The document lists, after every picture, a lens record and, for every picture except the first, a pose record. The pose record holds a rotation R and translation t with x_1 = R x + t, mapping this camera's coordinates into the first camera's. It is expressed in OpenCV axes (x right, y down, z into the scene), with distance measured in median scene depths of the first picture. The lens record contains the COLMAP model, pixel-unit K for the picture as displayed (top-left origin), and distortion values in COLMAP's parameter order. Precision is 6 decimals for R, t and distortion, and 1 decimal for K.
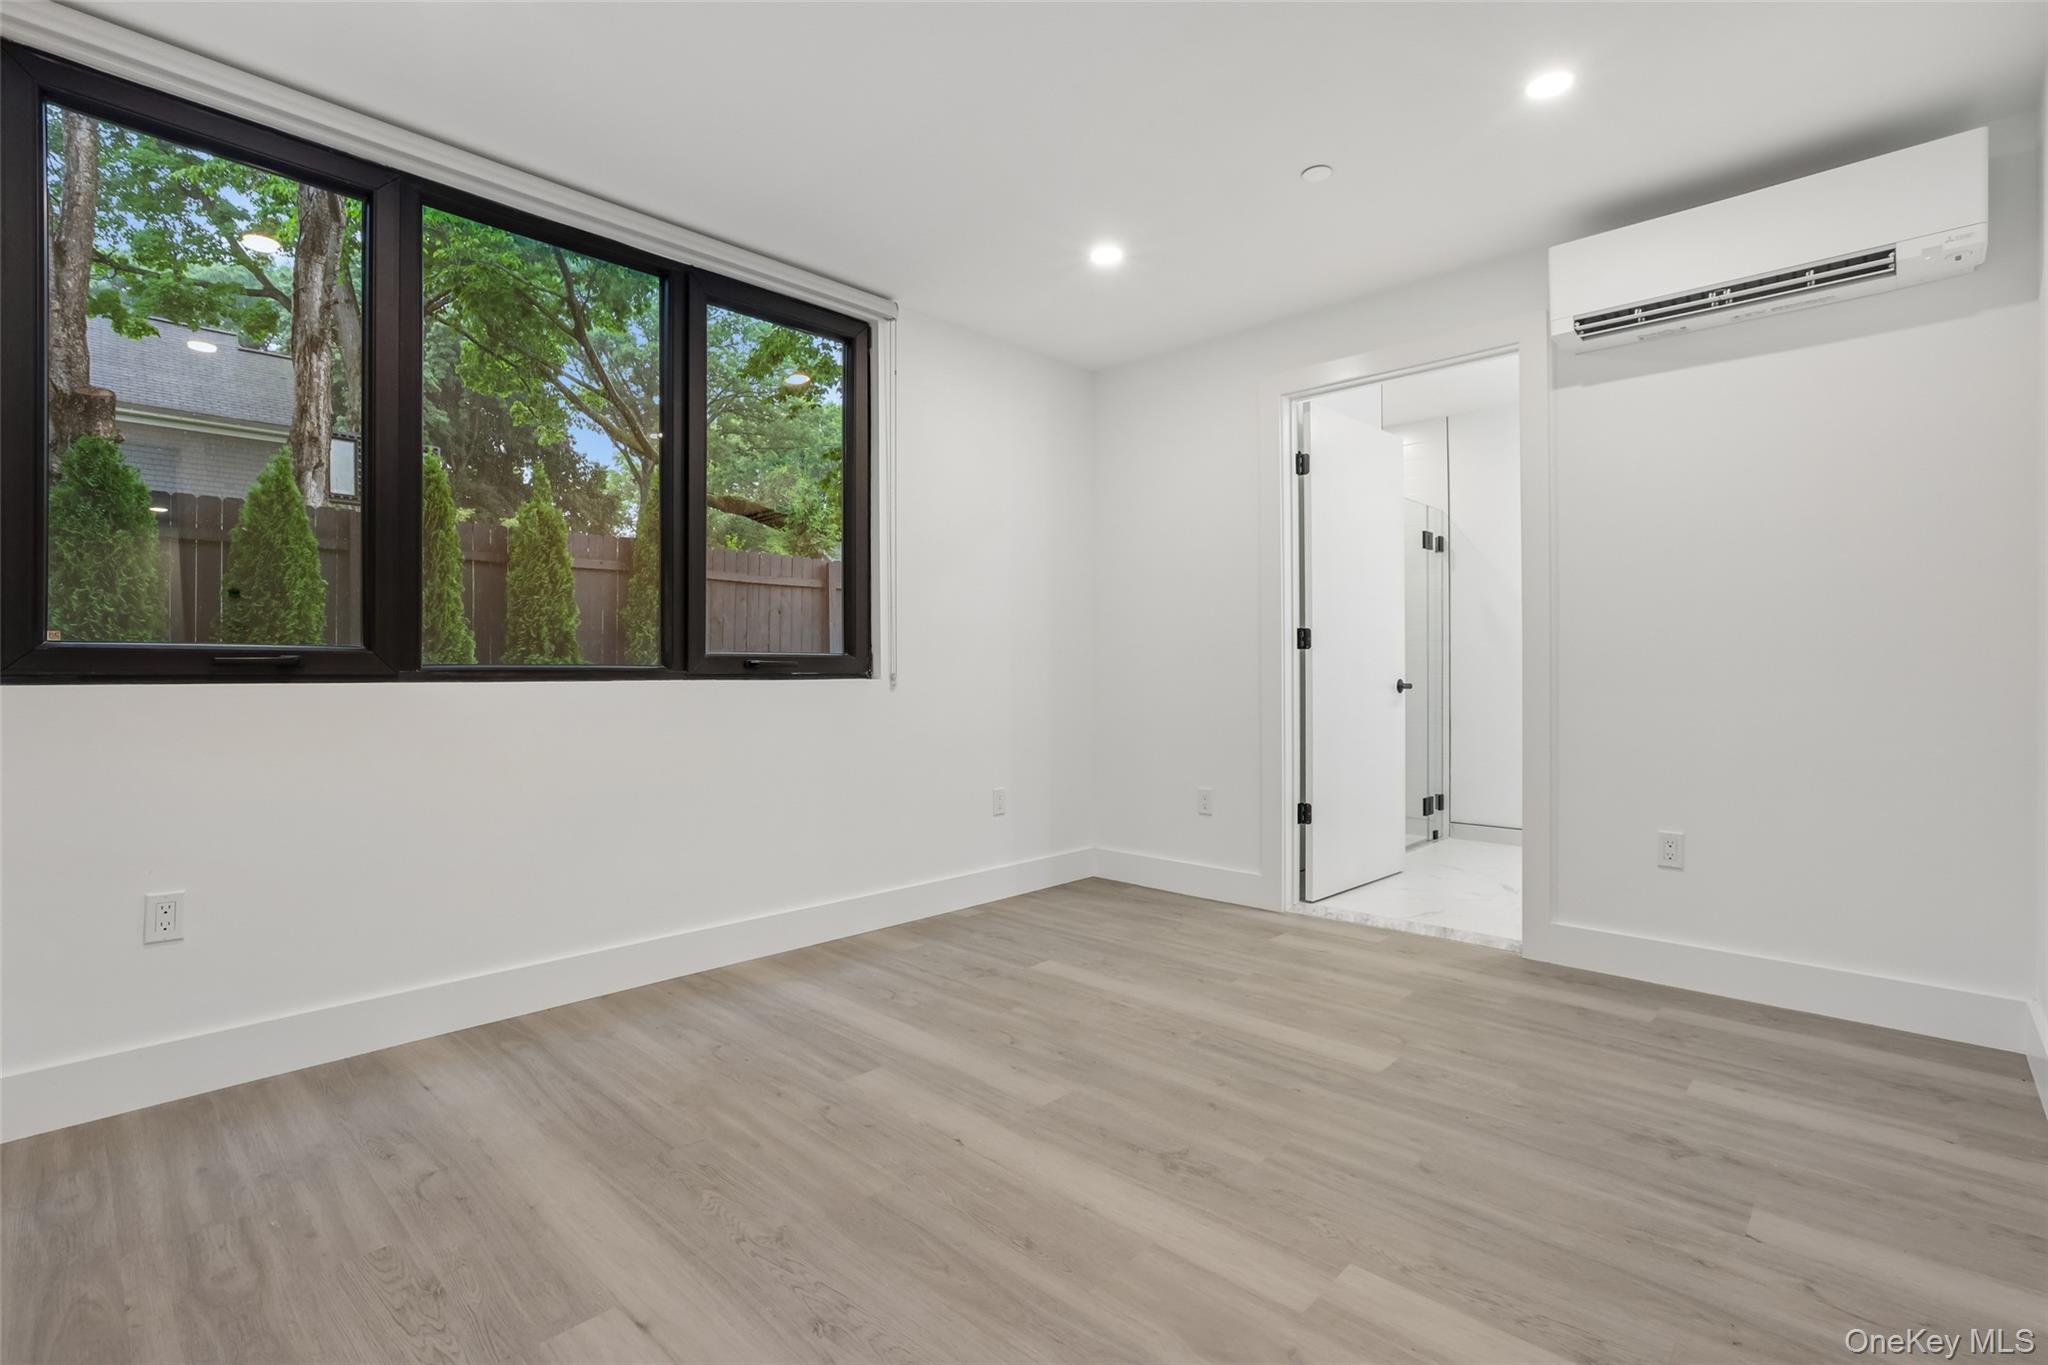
lens RADIAL K [[940.8, 0, 1009.4], [0, 940.8, 718.5], [0, 0, 1]] dist [-0.035556, 0.017381]
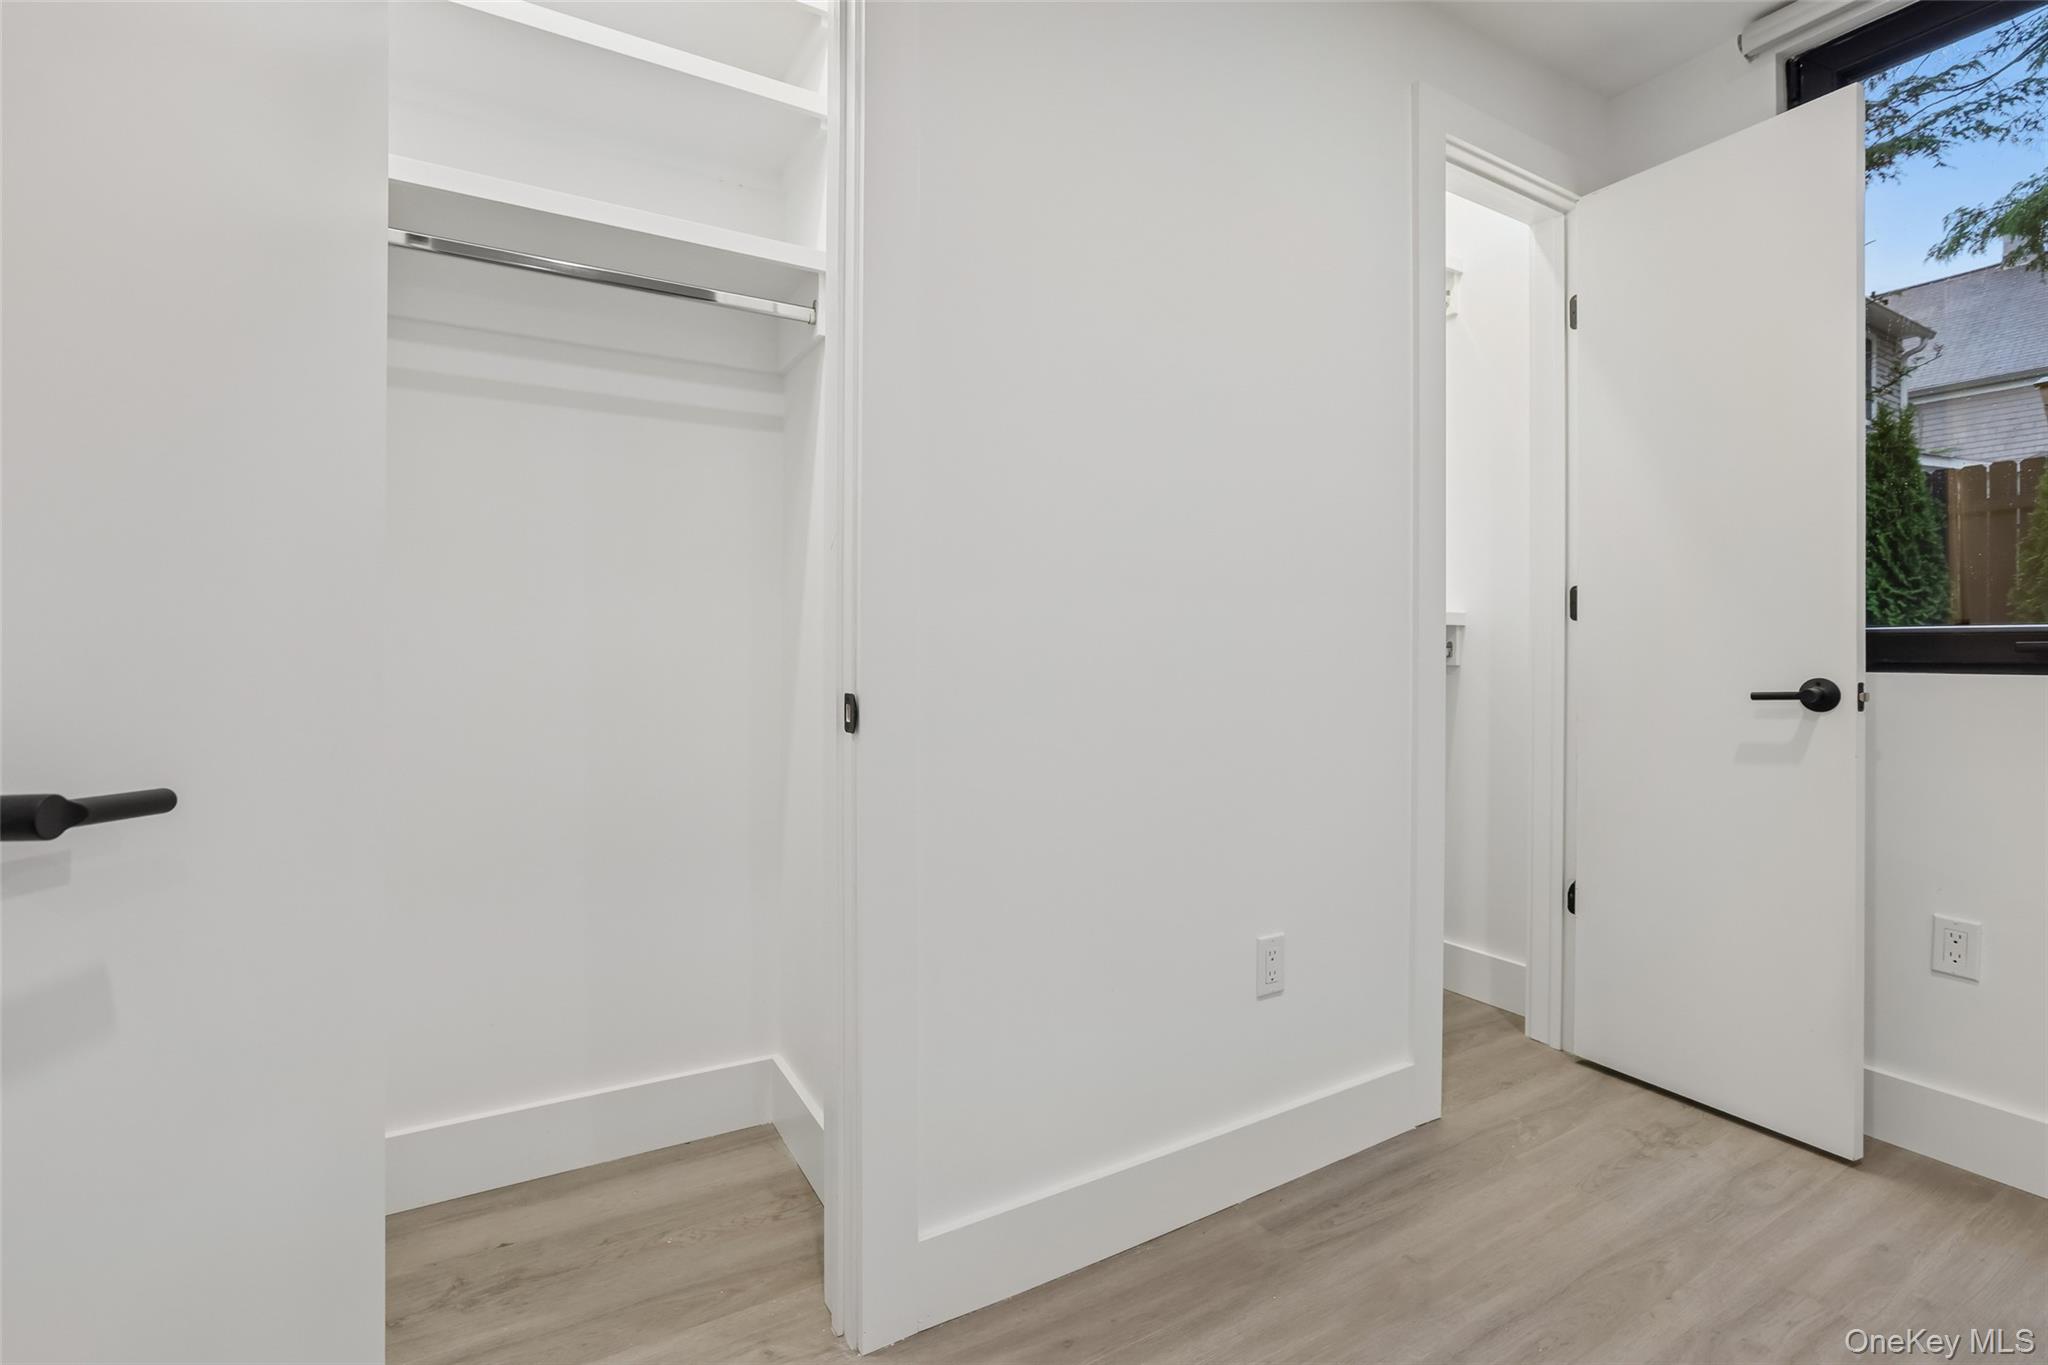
lens RADIAL K [[940.8, 0, 1047.8], [0, 940.8, 664.6], [0, 0, 1]] dist [-0.035556, 0.017381]
pose [[-0.261294, 0.008408, -0.965223, 0.119558], [-0.047752, 0.998625, 0.021626, -0.021755], [0.964077, 0.051742, -0.260534, 0.401522]]
